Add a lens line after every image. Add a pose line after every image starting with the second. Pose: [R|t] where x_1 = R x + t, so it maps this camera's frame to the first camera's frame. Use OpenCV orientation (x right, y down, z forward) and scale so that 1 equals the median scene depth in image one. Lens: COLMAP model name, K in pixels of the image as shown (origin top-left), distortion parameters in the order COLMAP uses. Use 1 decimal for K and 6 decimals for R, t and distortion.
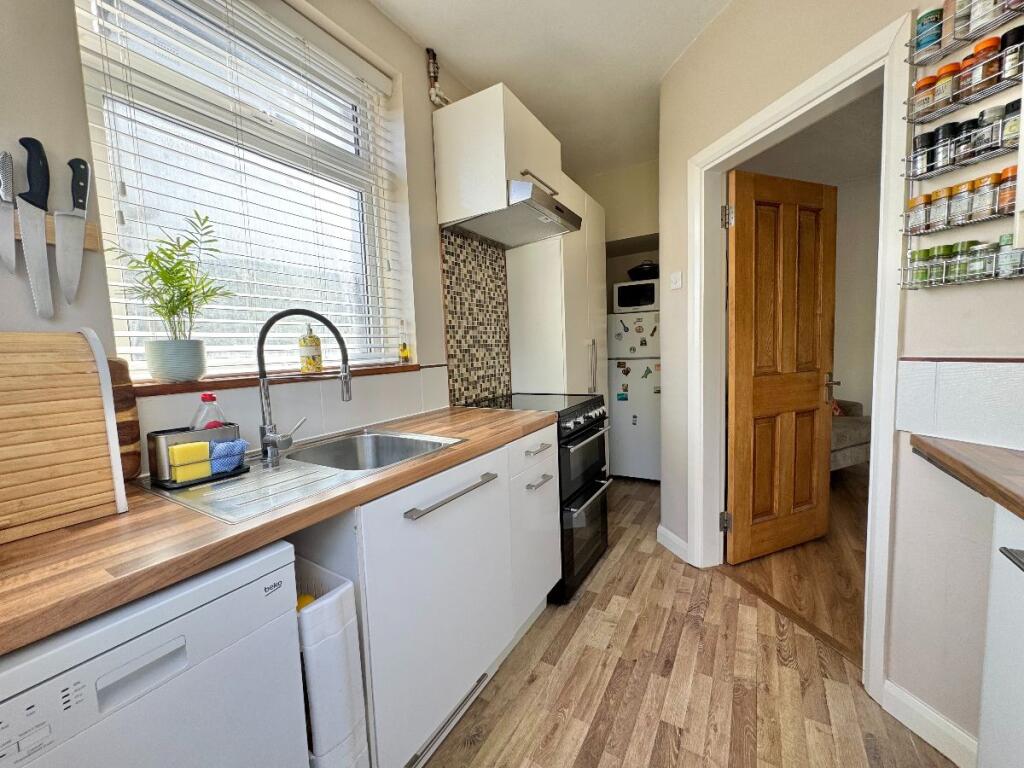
lens RADIAL K [[408.9, 0, 511.3], [0, 408.9, 382.3], [0, 0, 1]] dist [0.002454, 0.000029]
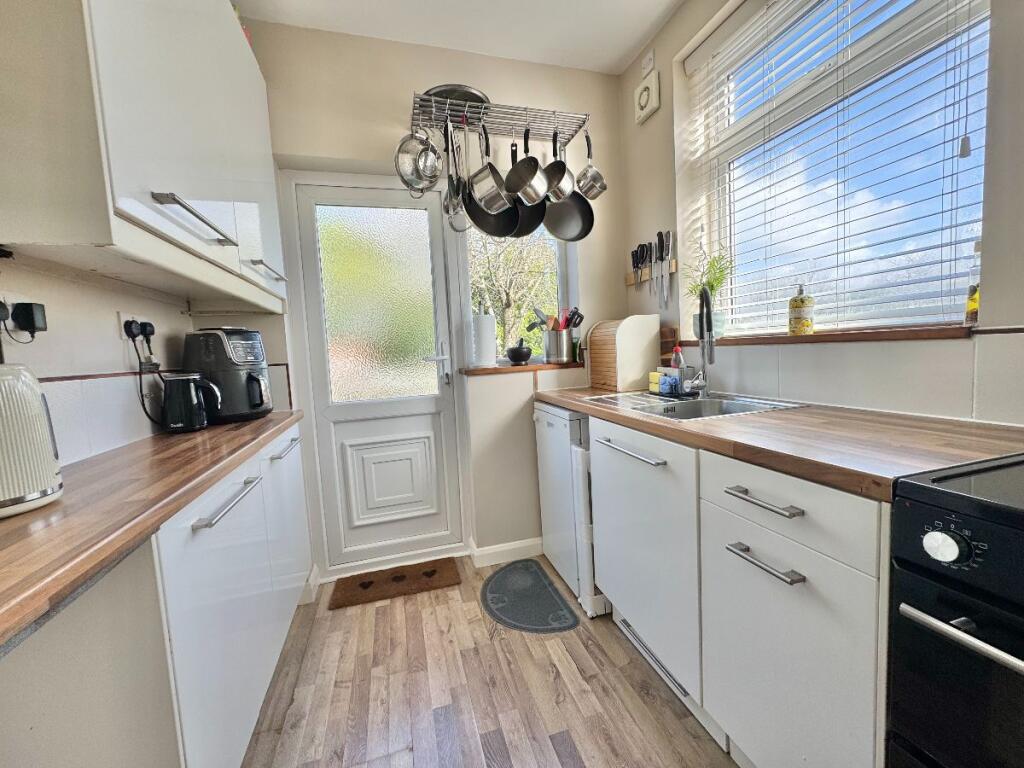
lens RADIAL K [[408.9, 0, 511.3], [0, 408.9, 382.3], [0, 0, 1]] dist [0.002454, 0.000029]
pose [[-0.671087, 0.126622, -0.730485, 0.778940], [0.007718, 0.986447, 0.163900, -0.089174], [0.741338, 0.104353, -0.662969, 1.298306]]
